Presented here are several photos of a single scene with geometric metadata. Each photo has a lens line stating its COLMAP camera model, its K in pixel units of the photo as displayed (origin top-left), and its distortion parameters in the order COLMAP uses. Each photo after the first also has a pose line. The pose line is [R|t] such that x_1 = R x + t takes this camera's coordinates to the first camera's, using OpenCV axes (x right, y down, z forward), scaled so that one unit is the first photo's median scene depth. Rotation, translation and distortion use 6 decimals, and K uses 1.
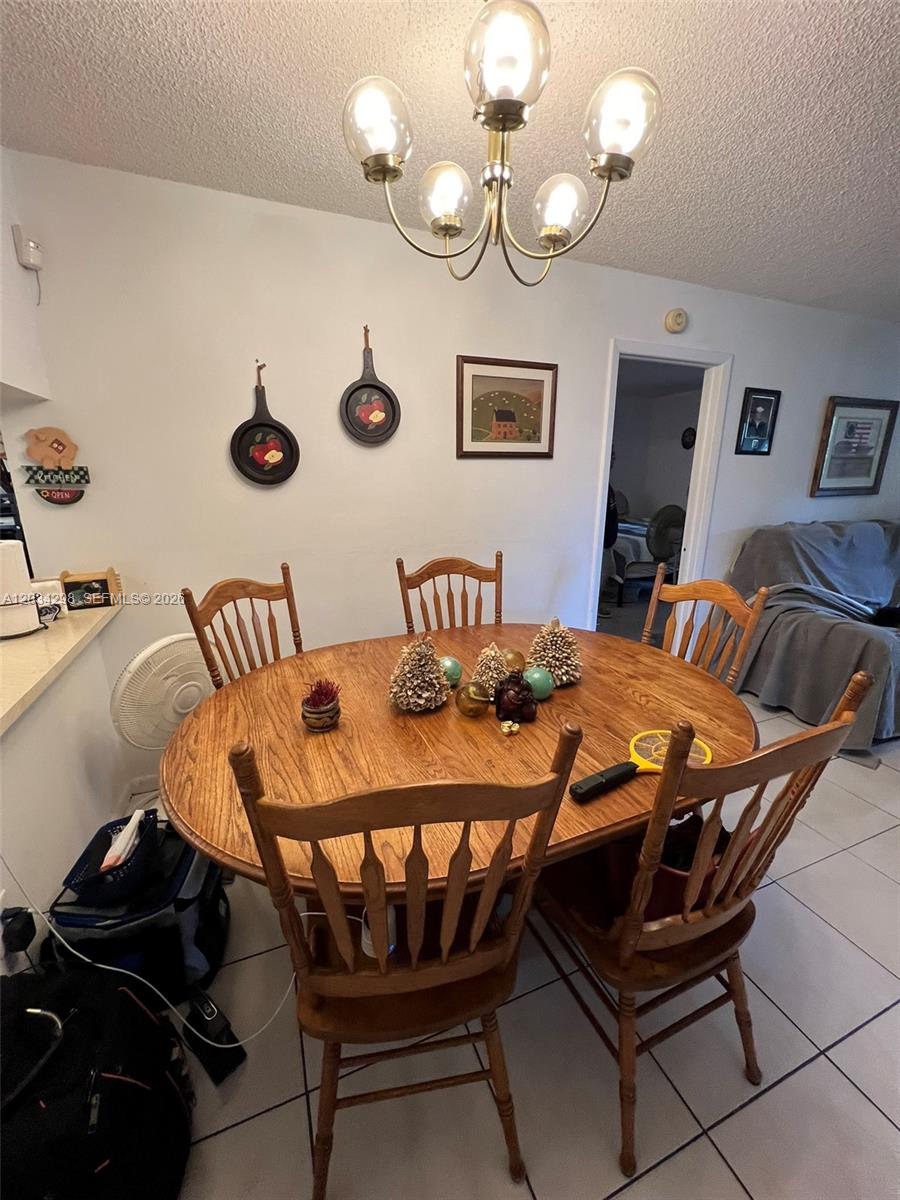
lens RADIAL K [[481.8, 0, 450.0], [0, 481.8, 600.0], [0, 0, 1]] dist [-0.001066, -0.000079]
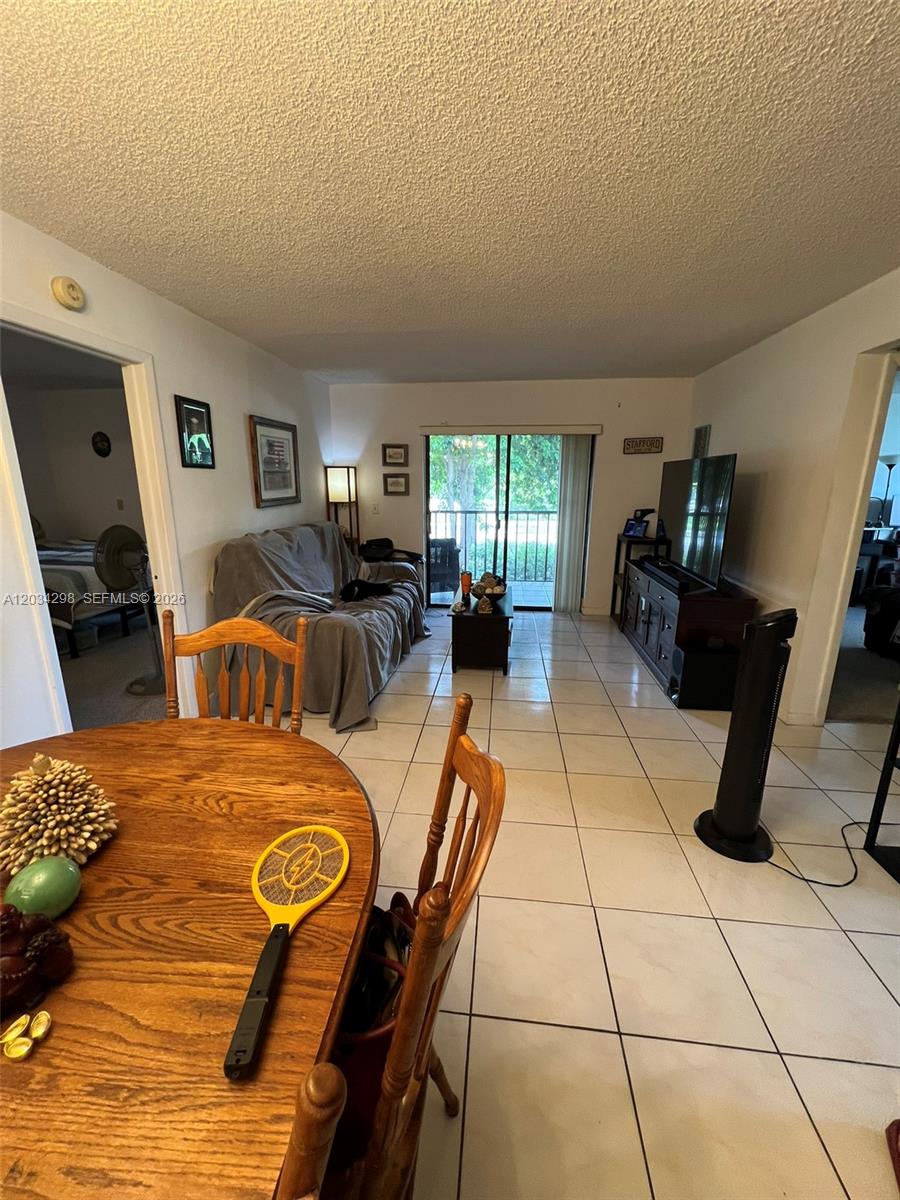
lens RADIAL K [[483.0, 0, 450.0], [0, 483.0, 600.0], [0, 0, 1]] dist [-0.000887, 0.000686]
pose [[0.482170, -0.213001, 0.849790, 0.006907], [0.226481, 0.967326, 0.113957, -0.097959], [-0.846297, 0.137514, 0.514656, 0.269303]]
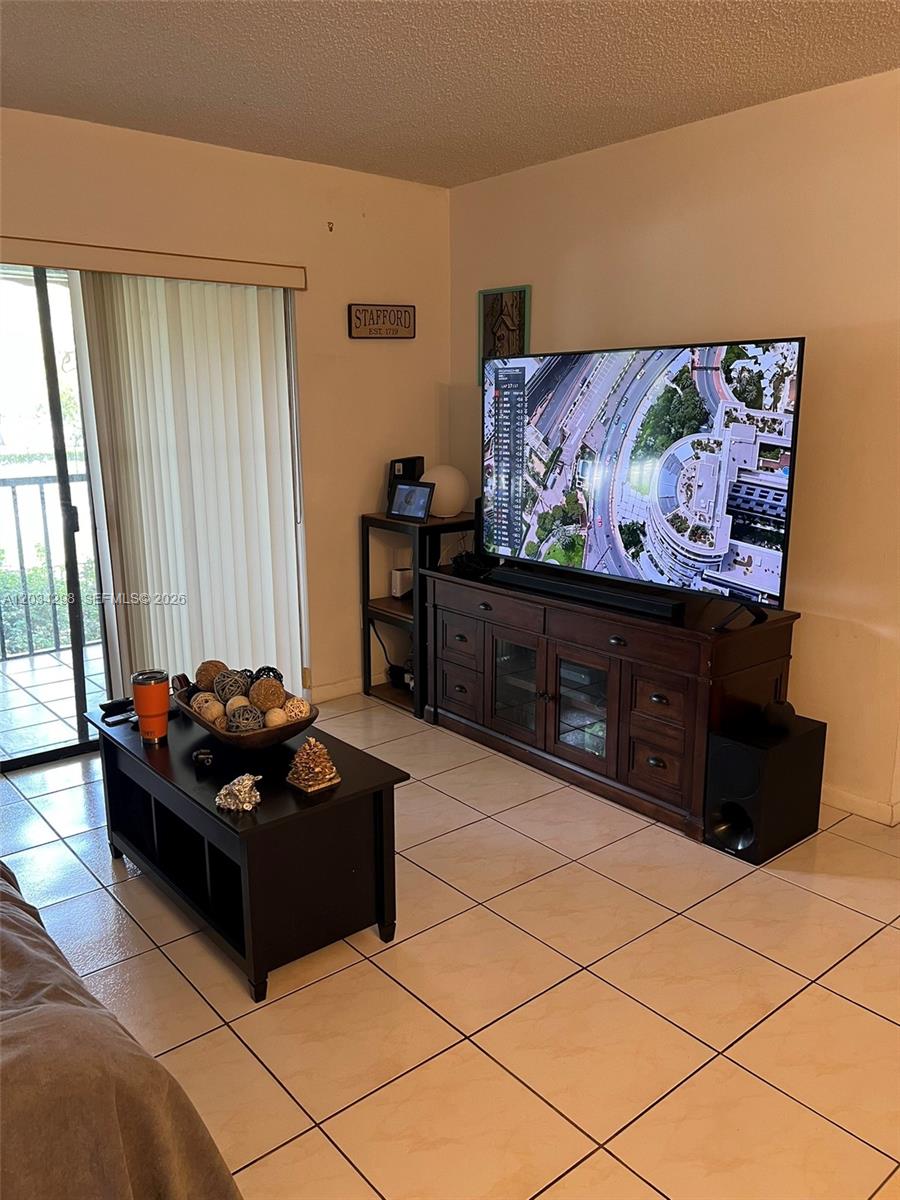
lens RADIAL K [[909.4, 0, 450.0], [0, 909.4, 600.0], [0, 0, 1]] dist [0.048468, -0.058190]
pose [[-0.302453, -0.197529, 0.932472, 0.331702], [0.242557, 0.930135, 0.275708, -0.220306], [-0.921785, 0.309566, -0.233410, 0.808729]]
